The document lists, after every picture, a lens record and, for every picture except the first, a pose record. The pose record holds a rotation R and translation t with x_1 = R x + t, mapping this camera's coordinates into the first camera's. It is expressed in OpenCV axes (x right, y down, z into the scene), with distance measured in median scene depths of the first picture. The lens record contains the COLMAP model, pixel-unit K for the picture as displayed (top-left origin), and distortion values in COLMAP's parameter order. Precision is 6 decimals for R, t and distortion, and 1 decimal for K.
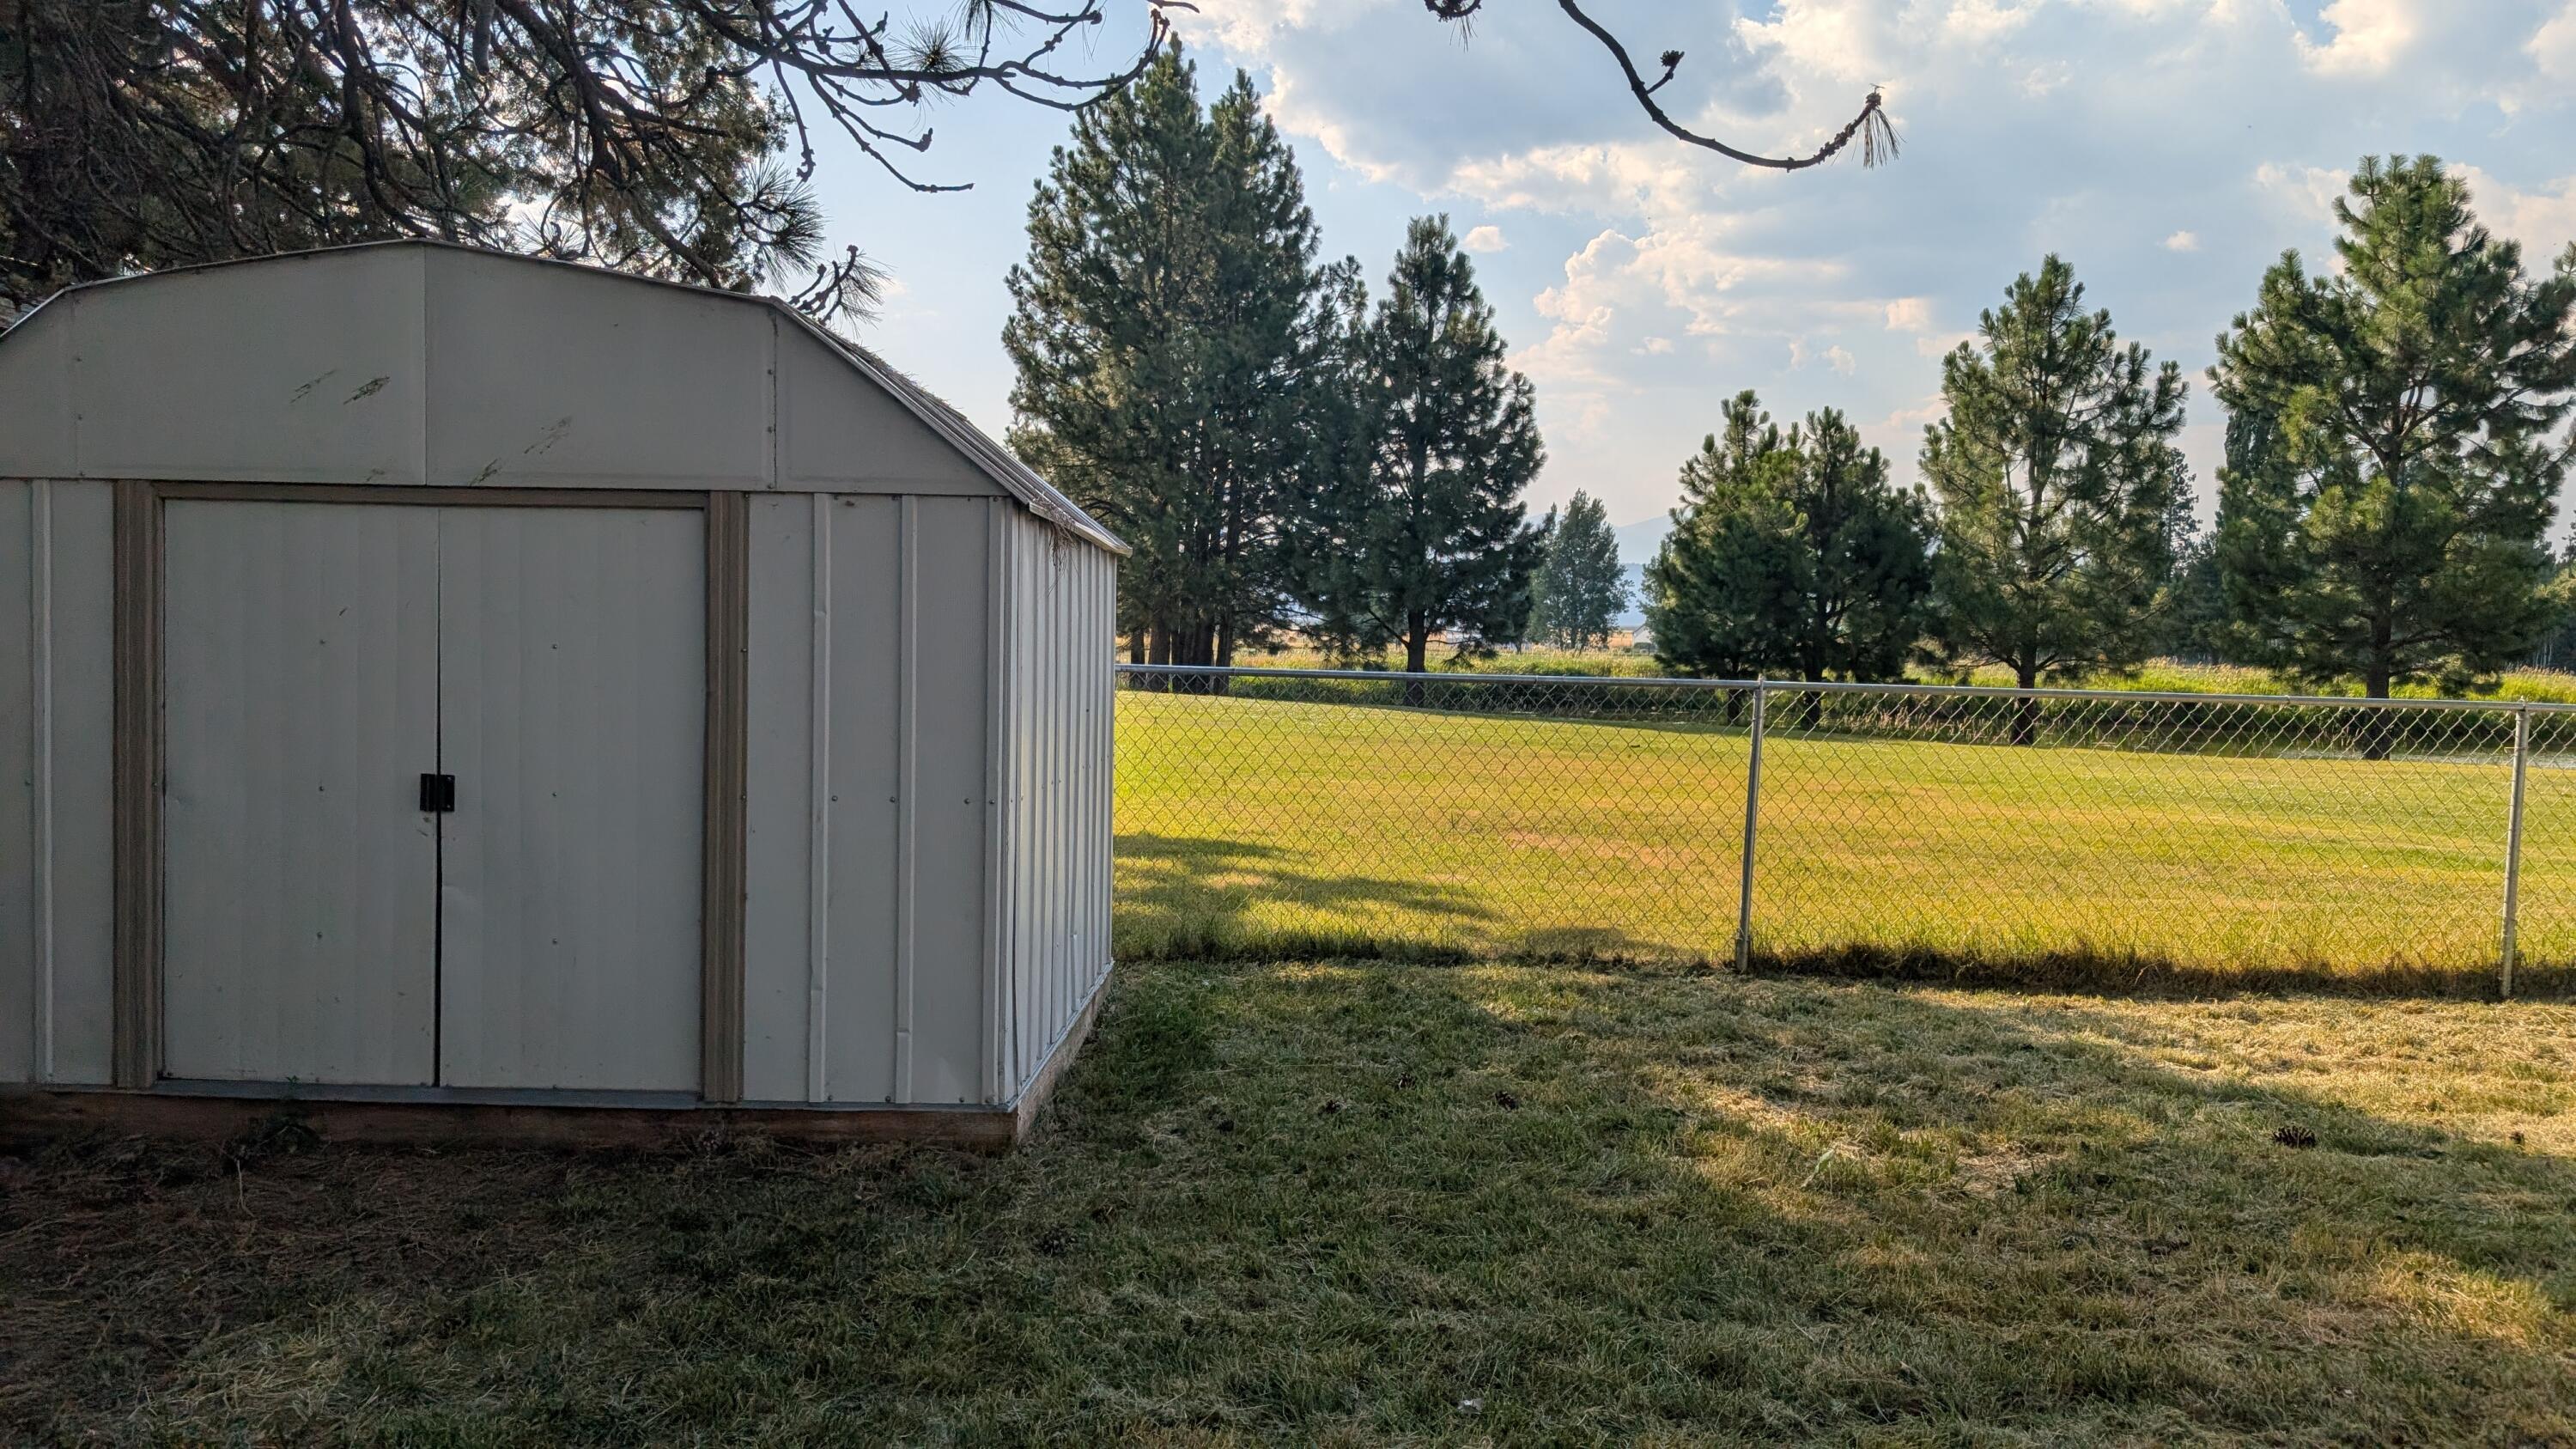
lens RADIAL K [[1897.8, 0, 1288.0], [0, 1897.8, 724.5], [0, 0, 1]] dist [0.005965, -0.001712]
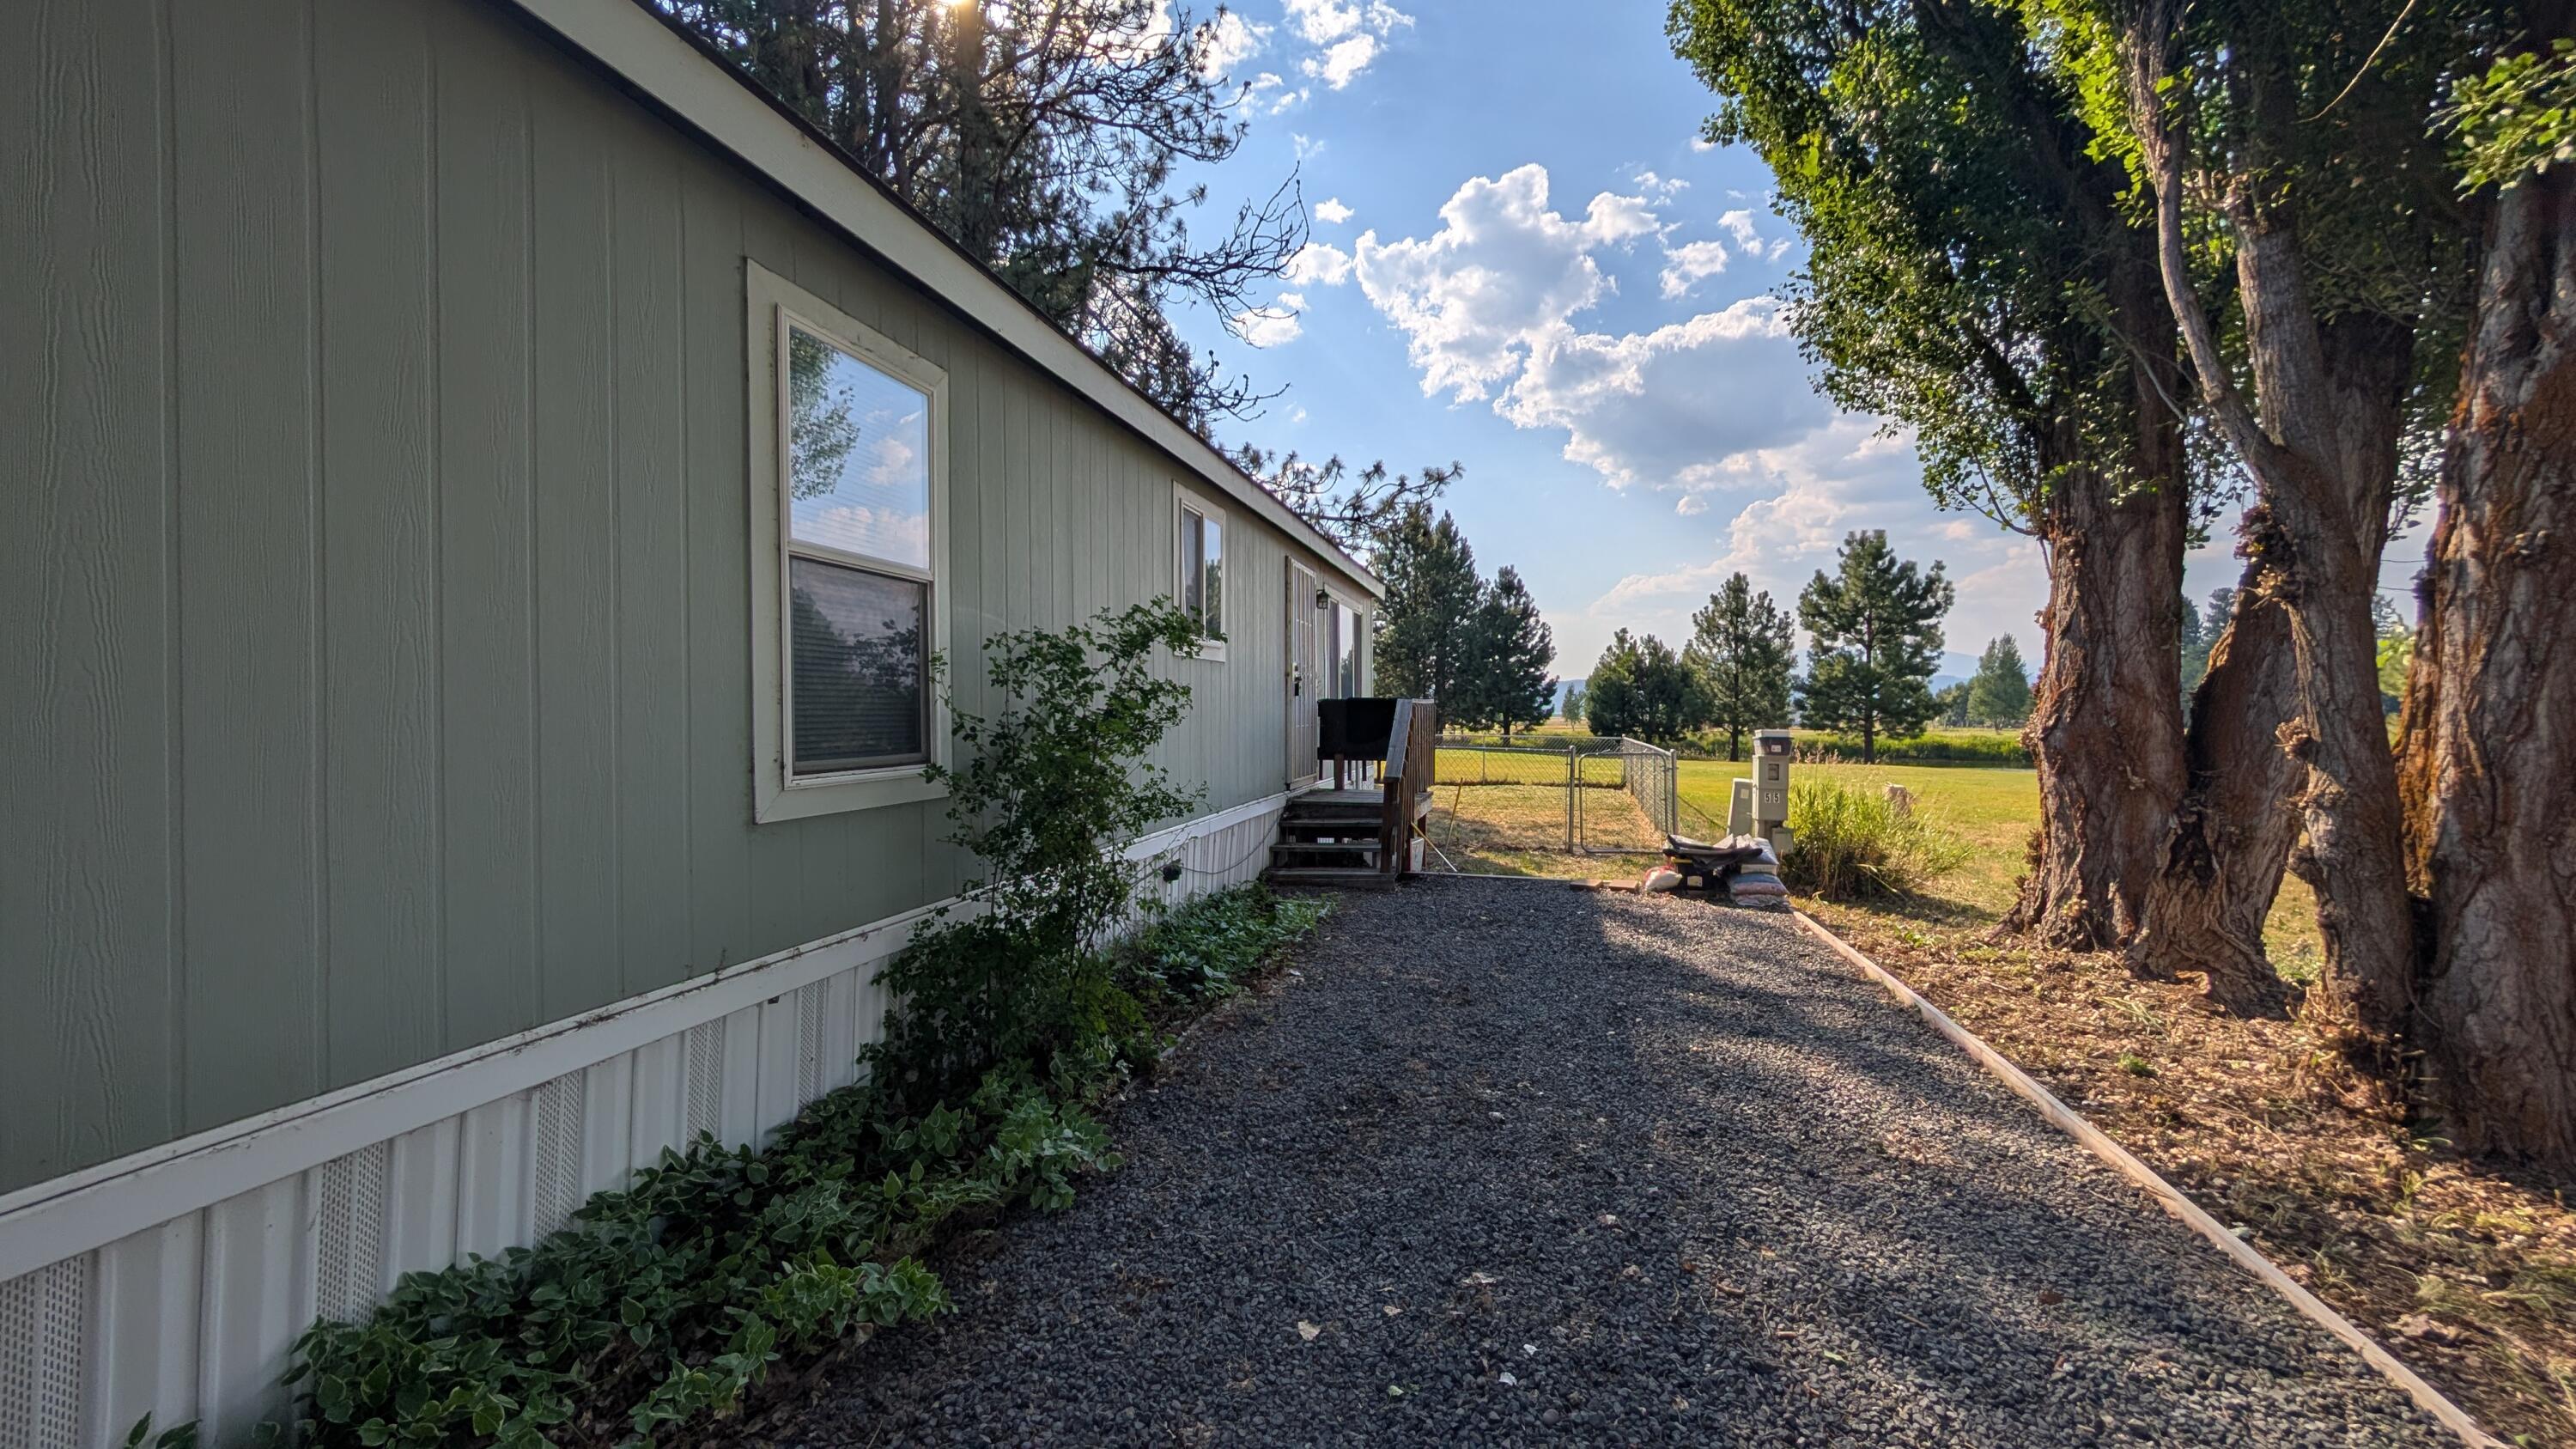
lens RADIAL K [[943.2, 0, 1288.0], [0, 943.2, 724.5], [0, 0, 1]] dist [-0.000544, -0.000012]
pose [[0.957610, -0.022527, -0.287186, 0.161449], [0.009075, 0.998802, -0.048087, 0.015596], [0.287925, 0.043442, 0.956667, -0.356461]]
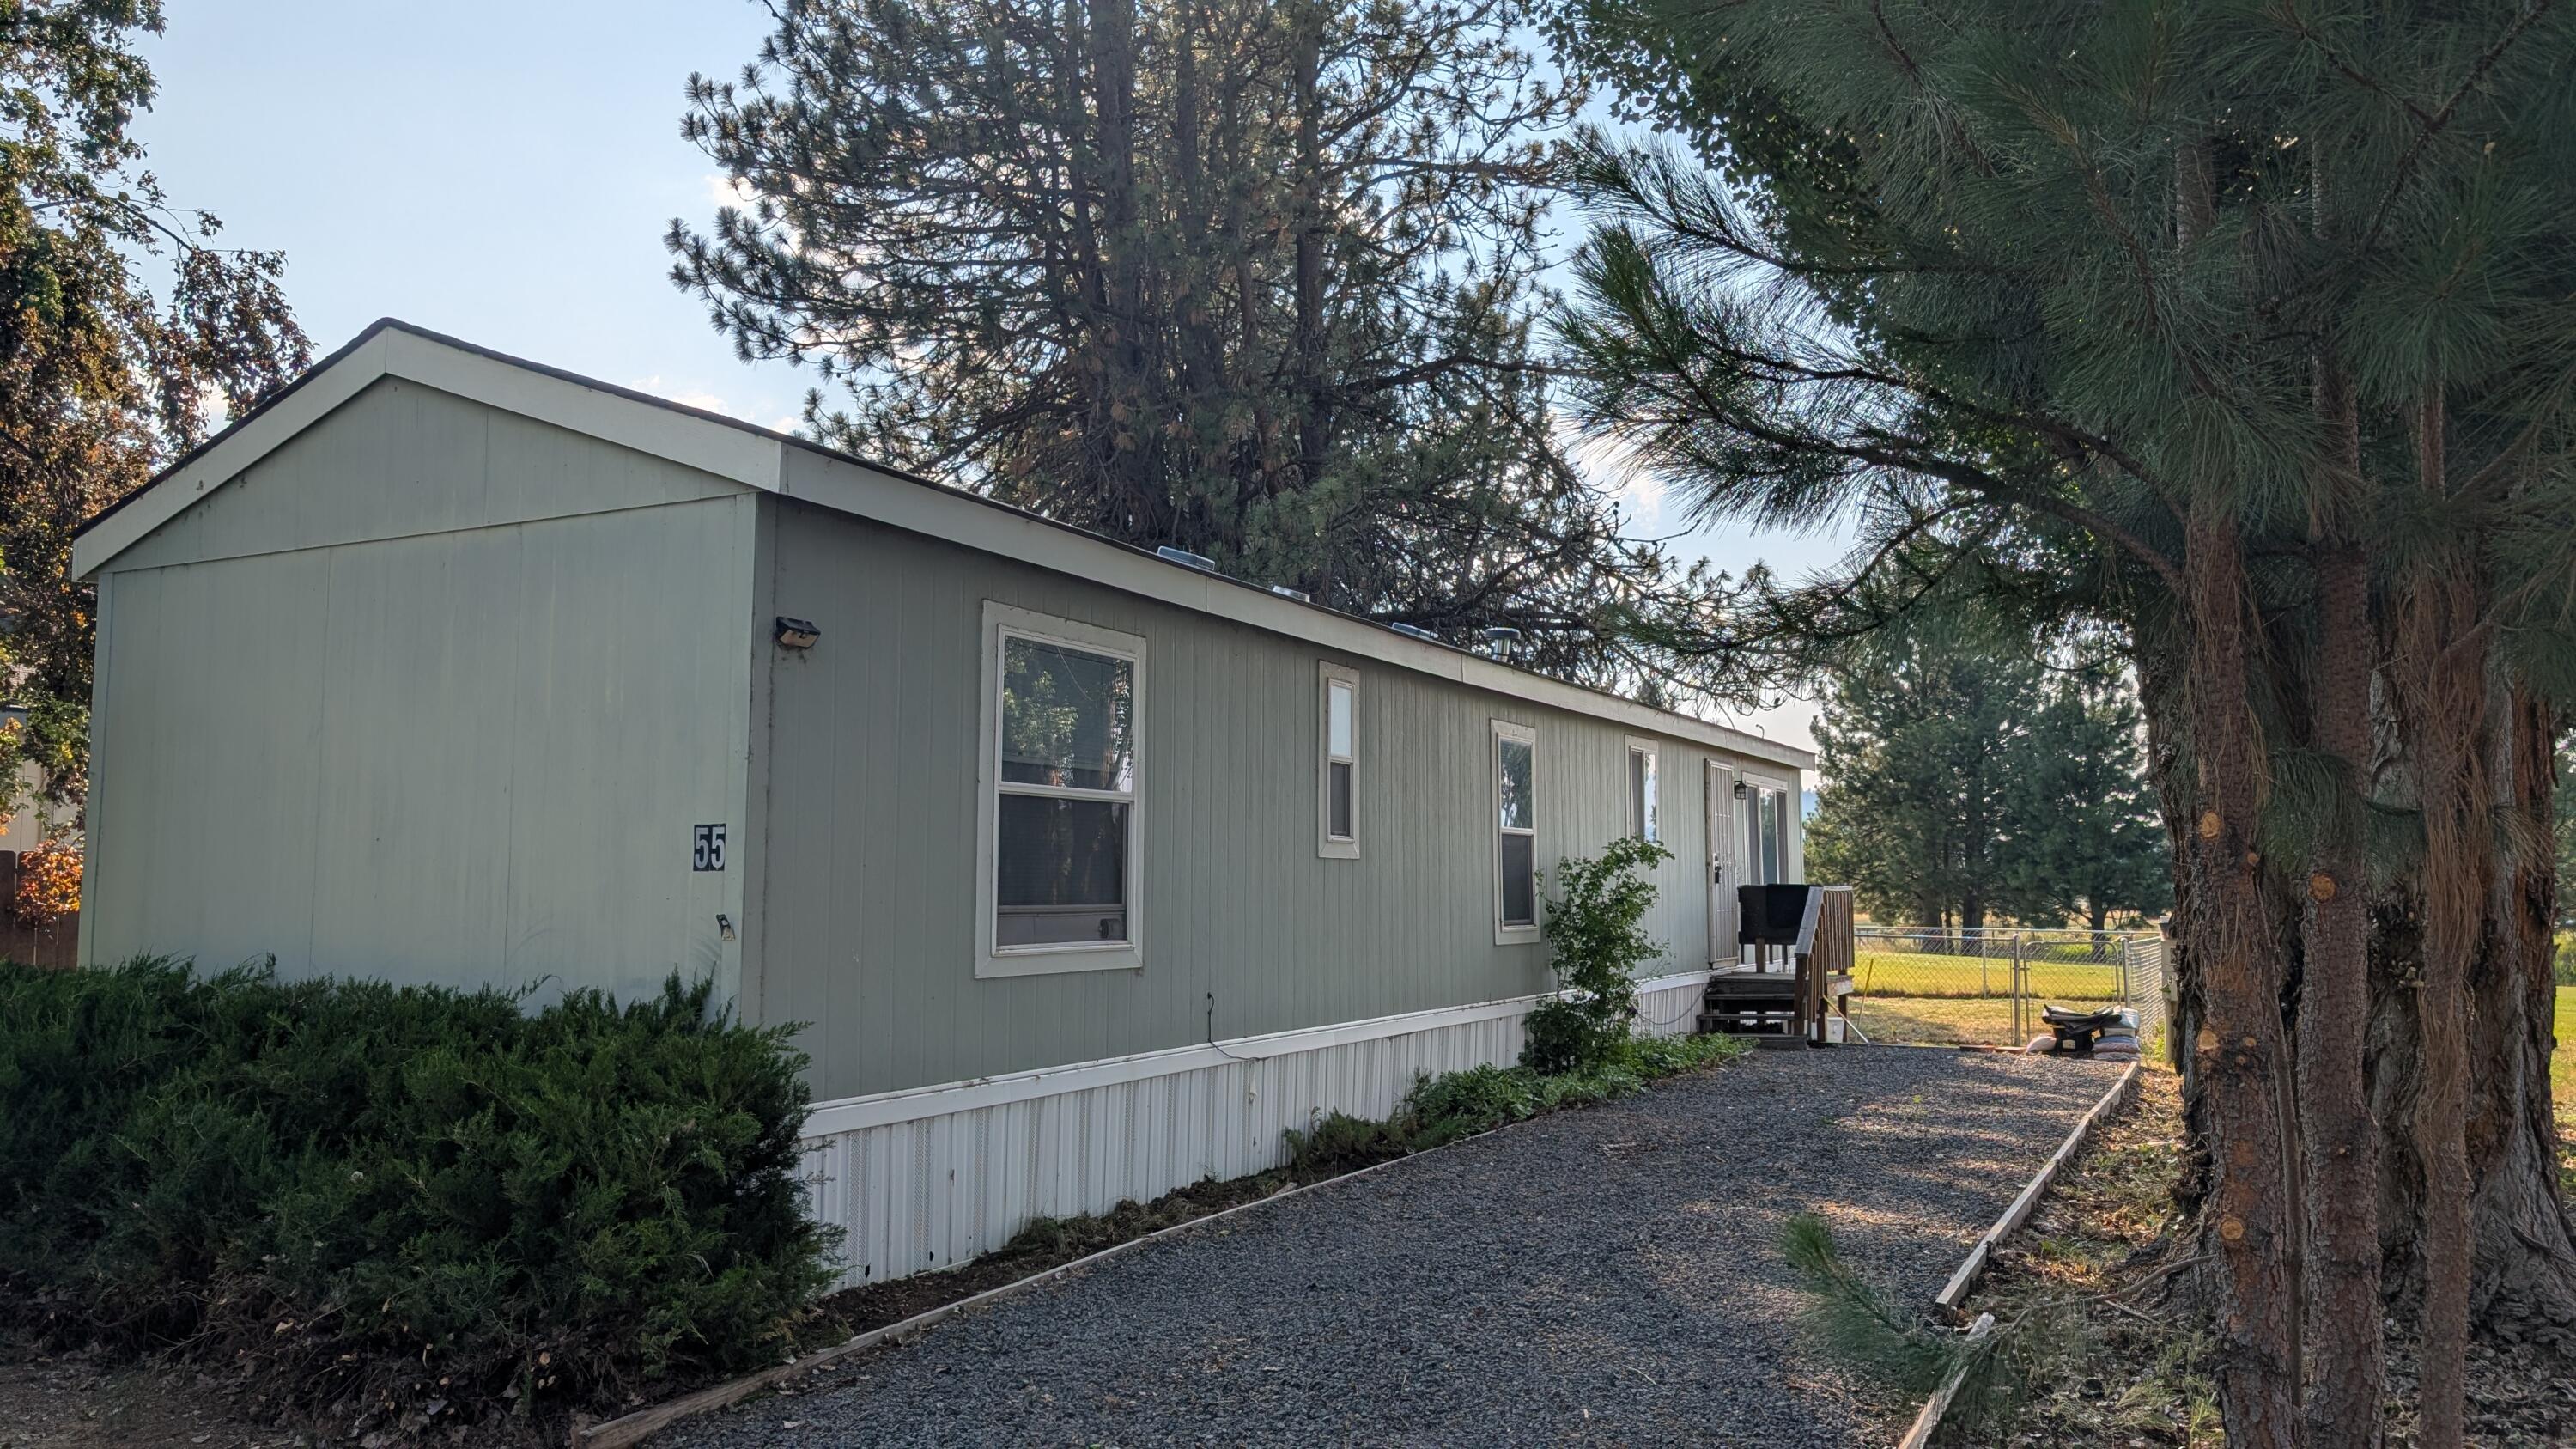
lens RADIAL K [[1897.8, 0, 1288.0], [0, 1897.8, 724.5], [0, 0, 1]] dist [0.005965, -0.001712]
pose [[0.877181, -0.067386, -0.475408, 0.237791], [-0.004464, 0.988916, -0.148408, 0.030815], [0.480139, 0.132303, 0.867158, -0.625576]]
